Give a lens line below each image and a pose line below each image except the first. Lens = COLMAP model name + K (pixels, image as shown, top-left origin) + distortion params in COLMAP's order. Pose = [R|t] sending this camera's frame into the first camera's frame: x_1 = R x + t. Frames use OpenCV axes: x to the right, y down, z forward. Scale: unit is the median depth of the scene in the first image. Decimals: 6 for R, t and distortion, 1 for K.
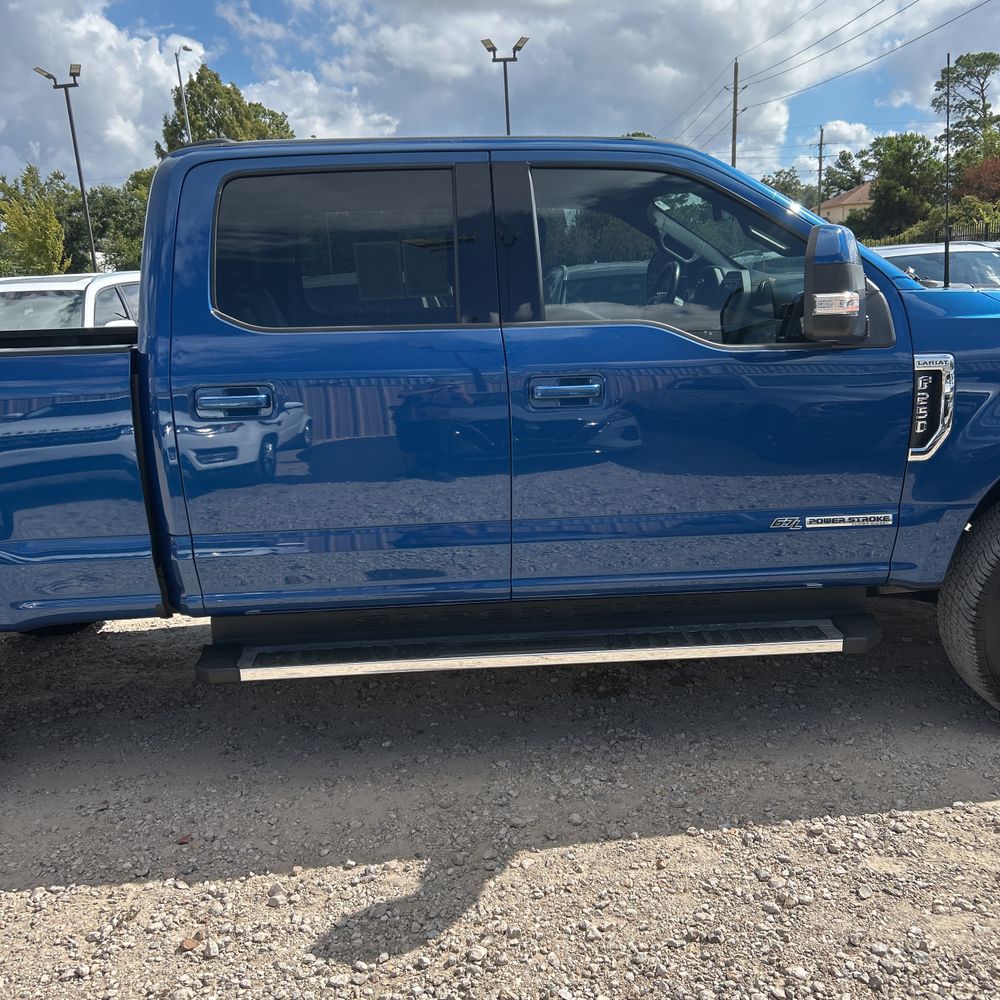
lens RADIAL K [[1021.2, 0, 498.6], [0, 1021.2, 496.4], [0, 0, 1]] dist [0.018958, -0.010942]
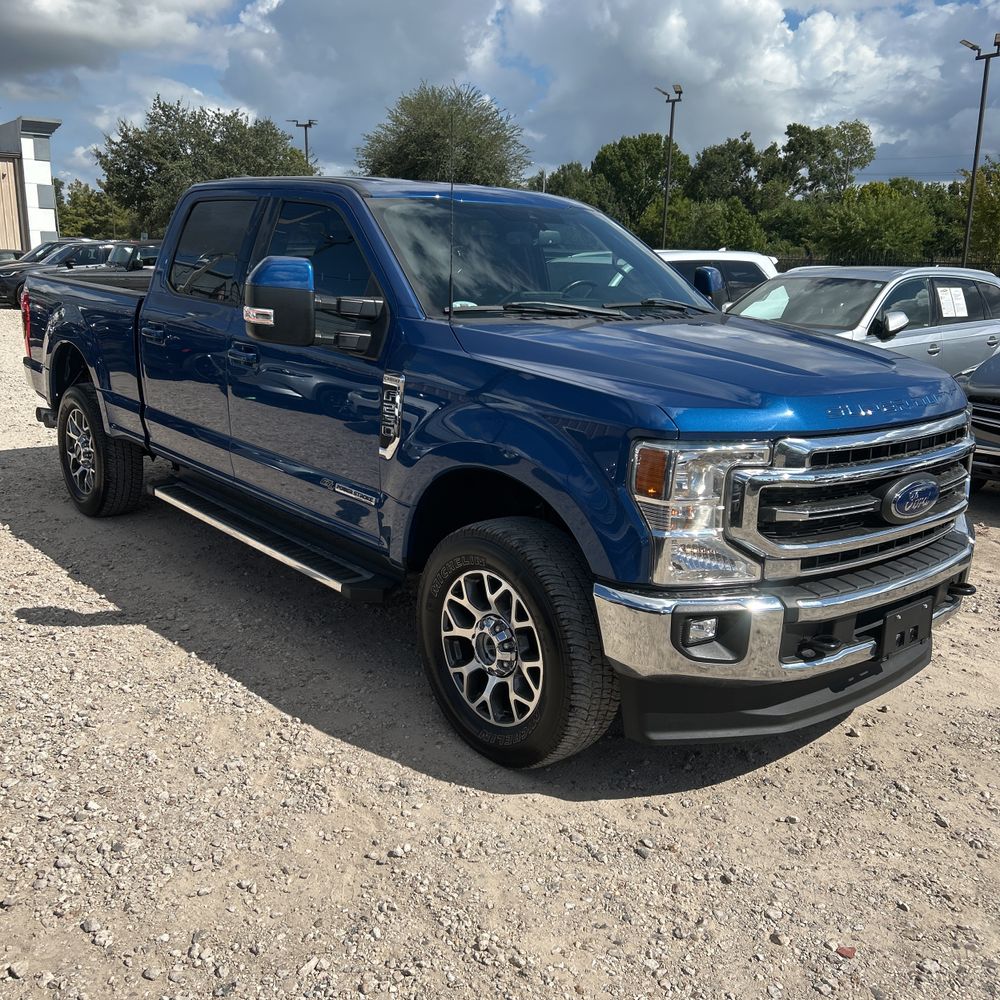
lens RADIAL K [[1038.7, 0, 500.0], [0, 1038.7, 500.0], [0, 0, 1]] dist [0.004996, -0.000662]
pose [[0.596251, 0.249014, -0.763202, 0.061172], [-0.224984, 0.964412, 0.138895, -0.007966], [0.770628, 0.088892, 0.631056, 0.014330]]
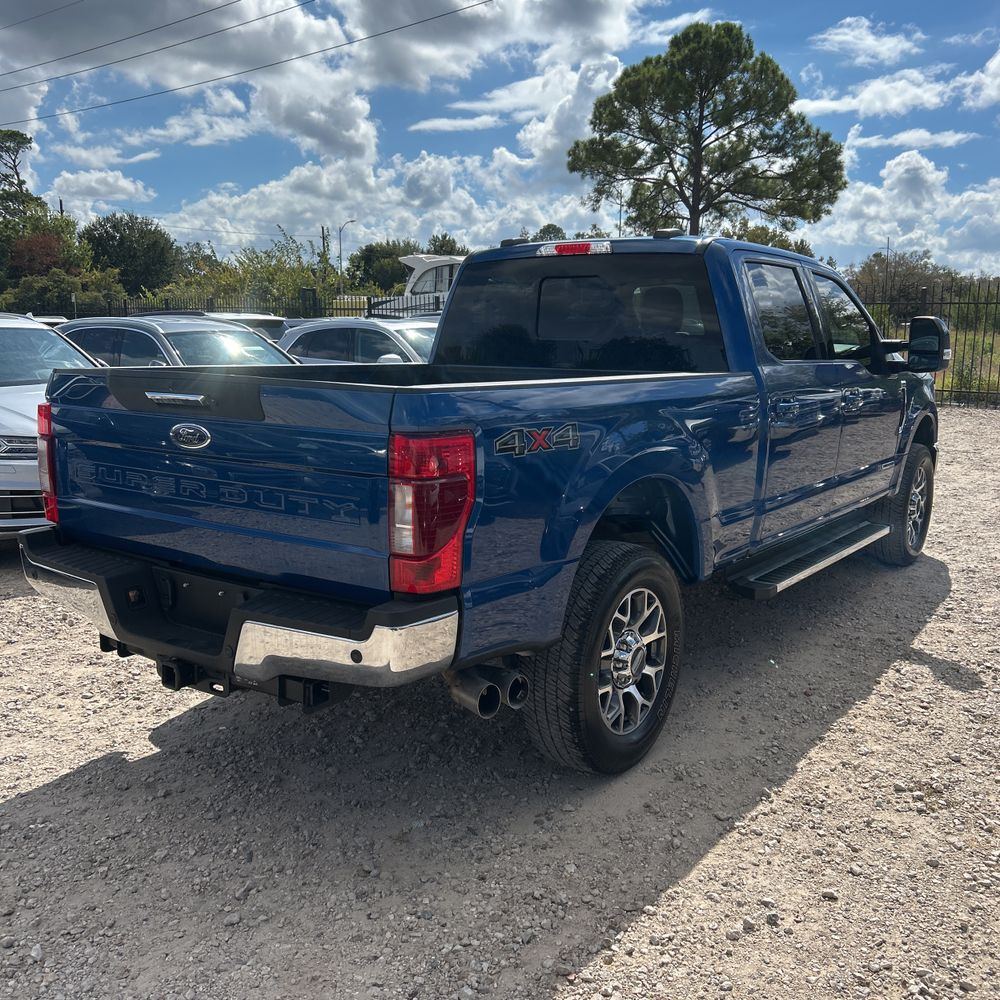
lens RADIAL K [[1020.9, 0, 511.2], [0, 1020.9, 508.6], [0, 0, 1]] dist [0.030174, -0.025895]
pose [[0.610063, -0.089090, 0.787328, -0.070876], [0.132722, 0.991110, 0.009308, -0.000398], [-0.781158, 0.098817, 0.616464, 0.015342]]
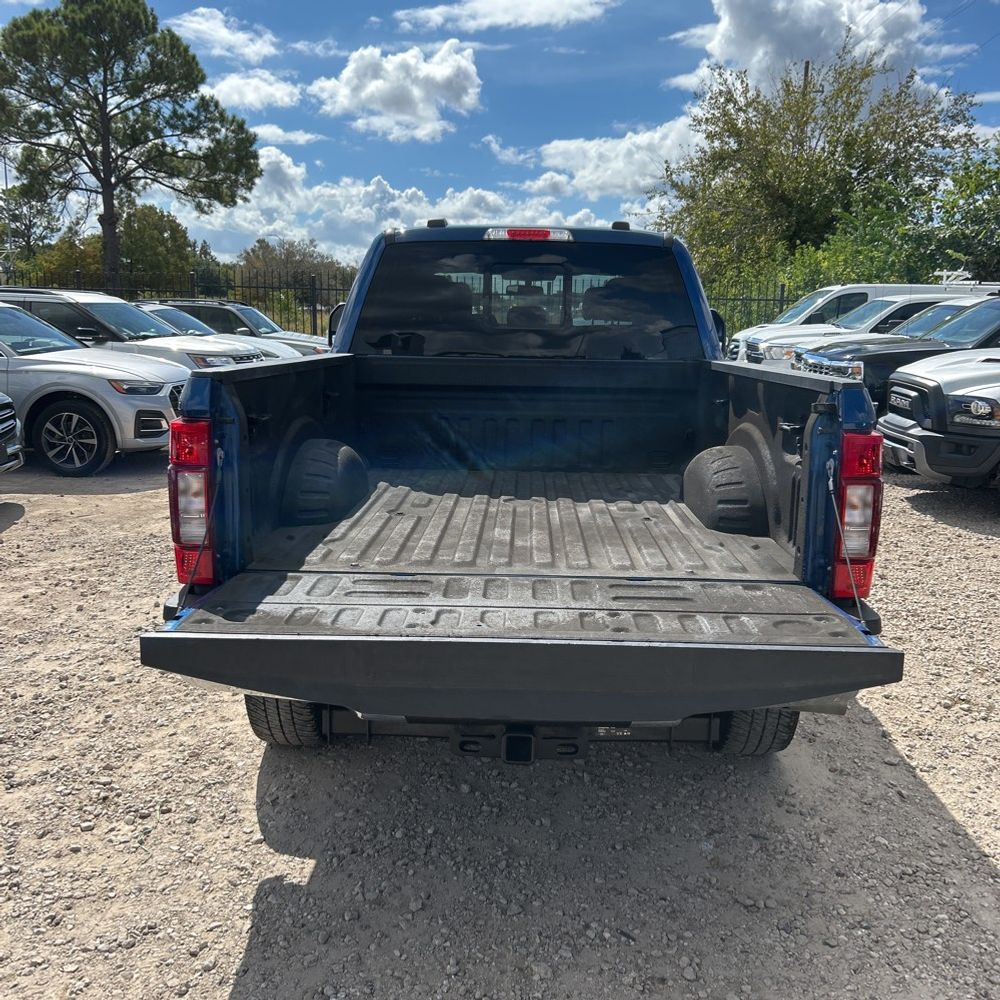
lens RADIAL K [[1008.2, 0, 538.0], [0, 1008.2, 477.0], [0, 0, 1]] dist [0.010291, -0.001096]
pose [[0.040470, -0.108443, 0.993279, -0.079289], [0.187759, 0.977209, 0.099038, -0.007209], [-0.981381, 0.182489, 0.059908, 0.049666]]
